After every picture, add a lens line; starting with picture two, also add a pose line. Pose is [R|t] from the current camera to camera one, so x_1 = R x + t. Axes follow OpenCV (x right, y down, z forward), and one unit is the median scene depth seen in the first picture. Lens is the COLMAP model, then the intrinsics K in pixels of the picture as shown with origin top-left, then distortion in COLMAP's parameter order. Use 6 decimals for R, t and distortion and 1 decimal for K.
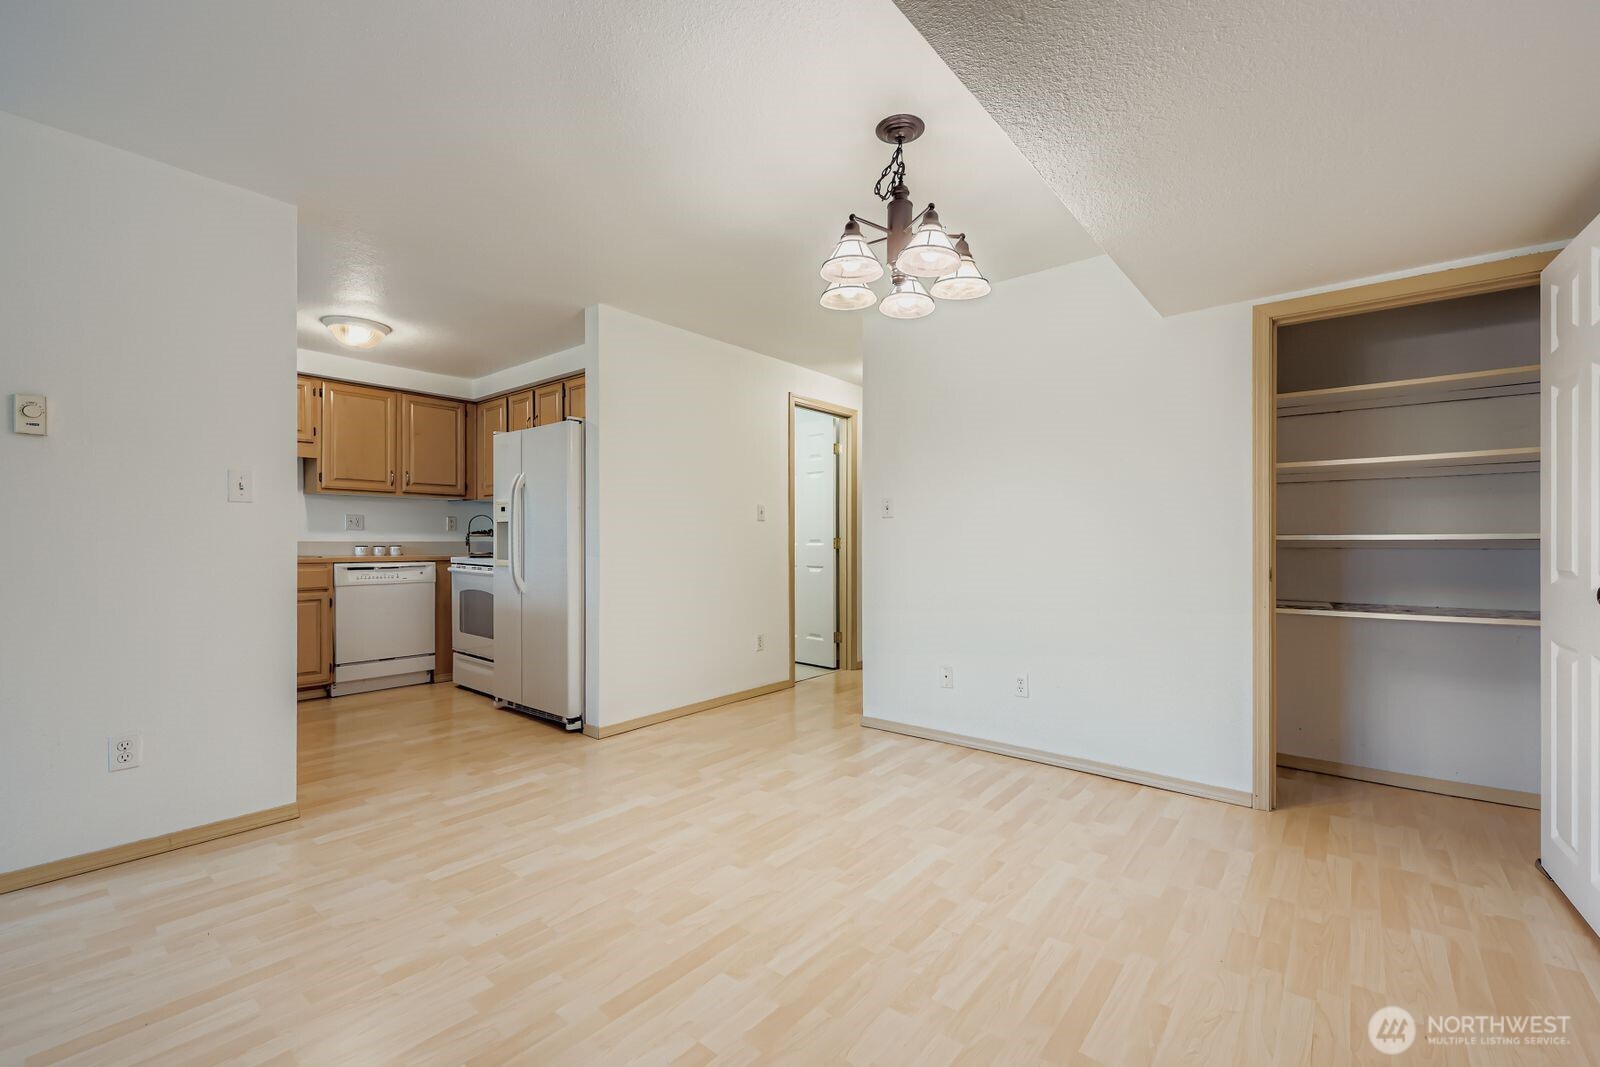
lens RADIAL K [[668.6, 0, 808.6], [0, 668.6, 550.3], [0, 0, 1]] dist [0.001869, -0.000348]
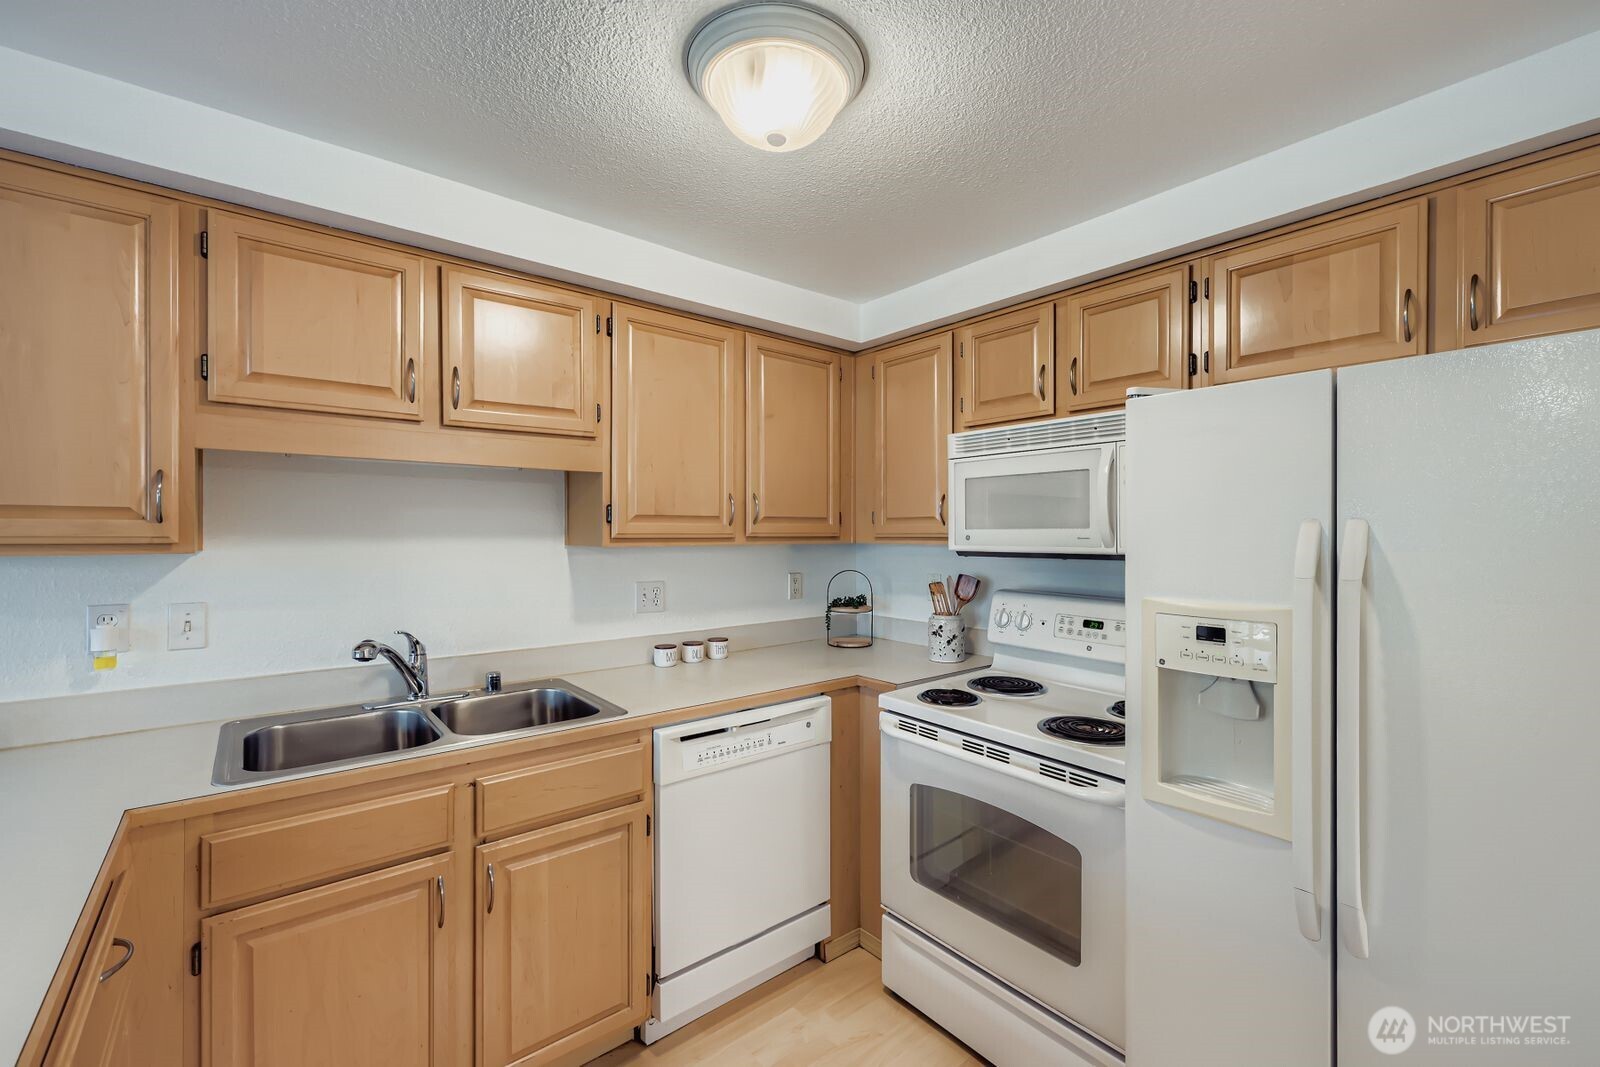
lens RADIAL K [[668.6, 0, 809.8], [0, 668.6, 535.4], [0, 0, 1]] dist [0.001869, -0.000348]
pose [[0.982205, -0.000138, -0.187813, -0.695003], [-0.001008, 0.999981, -0.006004, -0.125875], [0.187811, 0.006087, 0.982186, 0.791944]]
